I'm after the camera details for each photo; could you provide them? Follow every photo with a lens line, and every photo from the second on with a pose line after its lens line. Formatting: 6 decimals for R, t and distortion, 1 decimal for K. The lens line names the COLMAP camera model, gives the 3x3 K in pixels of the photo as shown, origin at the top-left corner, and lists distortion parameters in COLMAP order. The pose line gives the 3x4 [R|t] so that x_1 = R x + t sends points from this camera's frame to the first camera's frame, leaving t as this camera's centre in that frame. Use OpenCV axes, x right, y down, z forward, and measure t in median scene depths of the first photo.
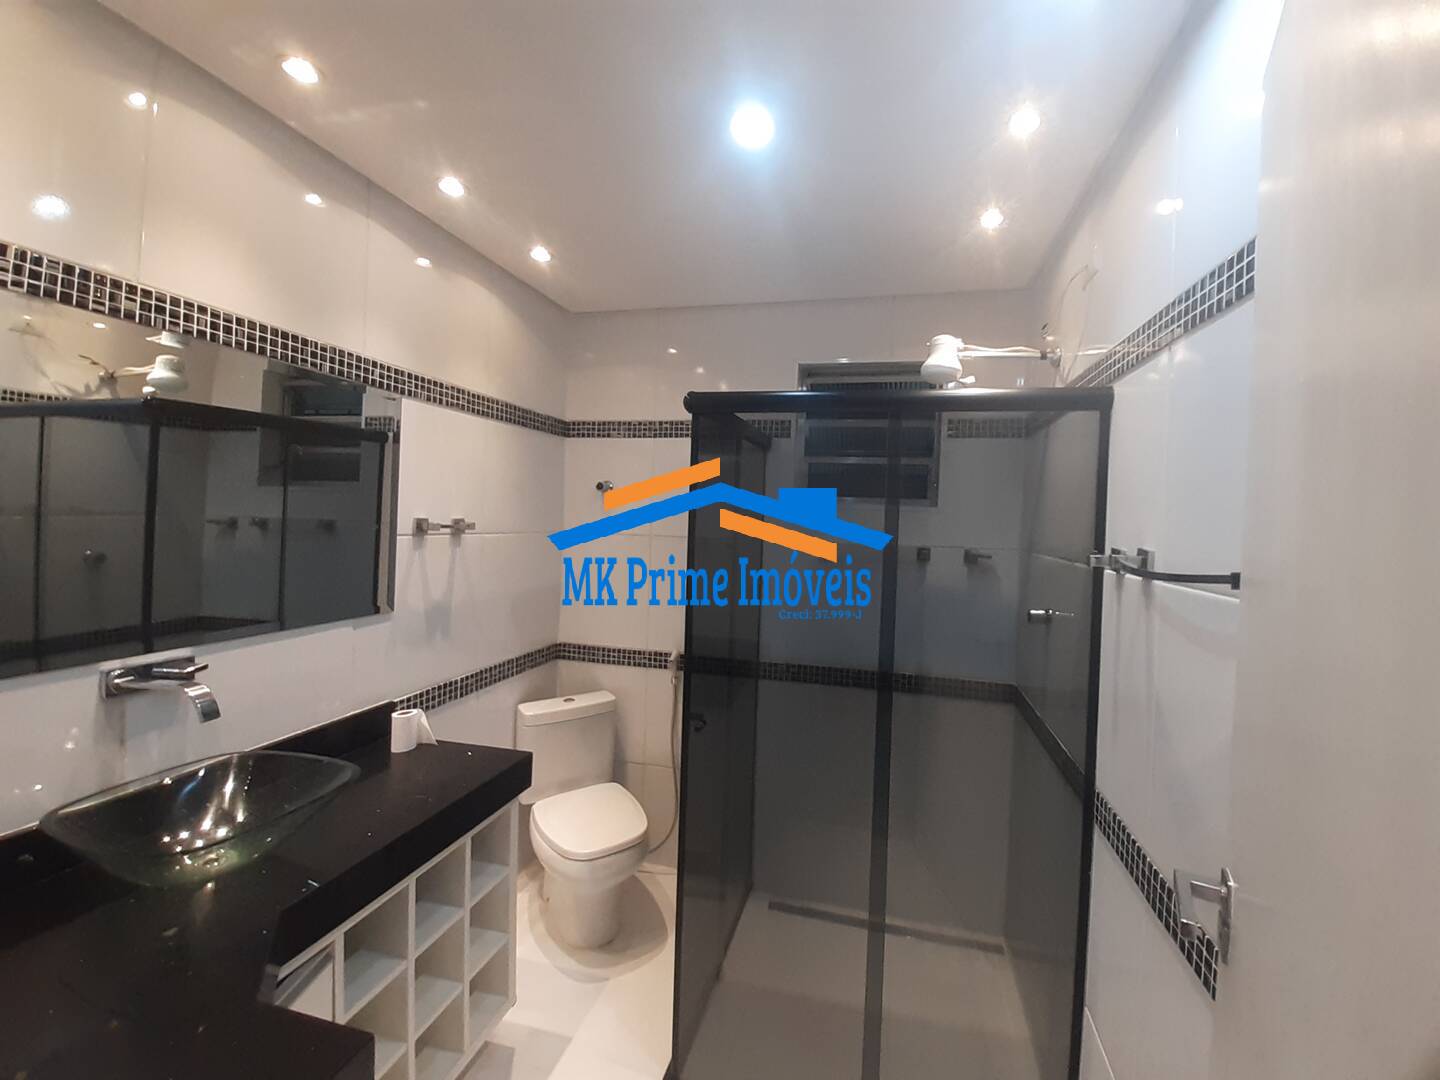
lens RADIAL K [[568.5, 0, 778.3], [0, 568.5, 522.2], [0, 0, 1]] dist [0.019794, -0.015566]
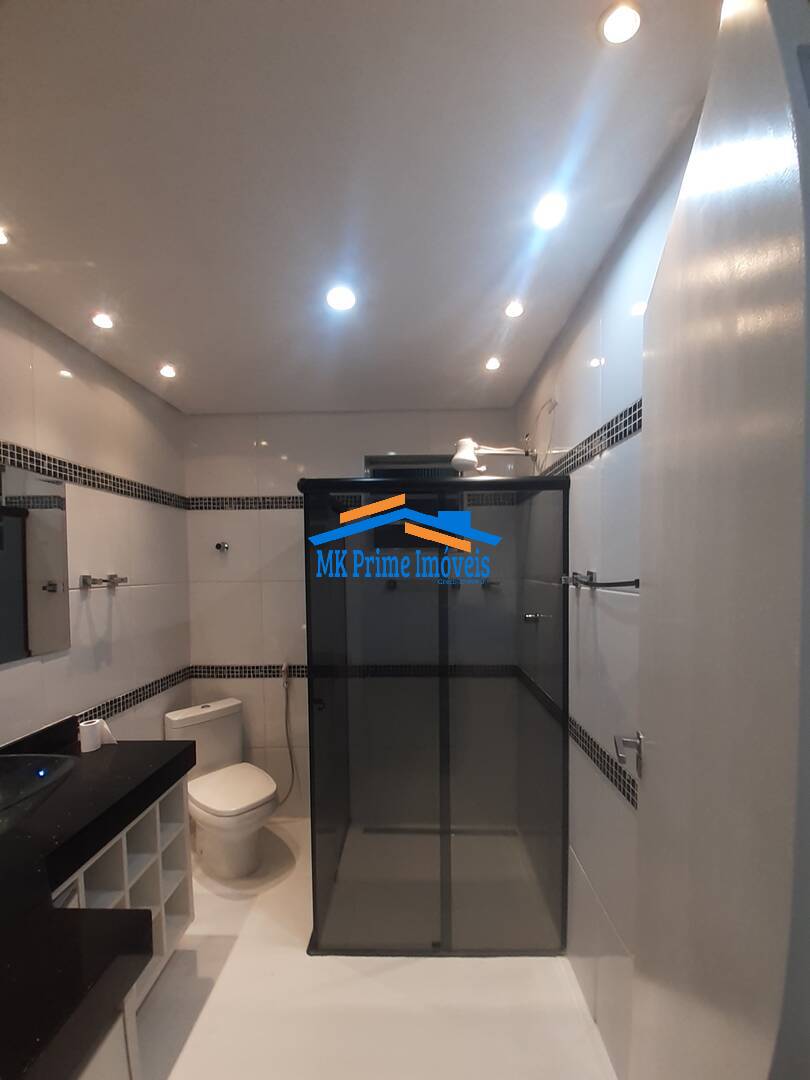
lens RADIAL K [[426.4, 0, 416.1], [0, 426.4, 575.0], [0, 0, 1]] dist [0.019794, -0.015566]
pose [[0.980156, -0.047527, 0.192447, -0.075636], [0.044392, 0.998802, 0.020574, 0.005350], [-0.193195, -0.011622, 0.981092, -0.098921]]
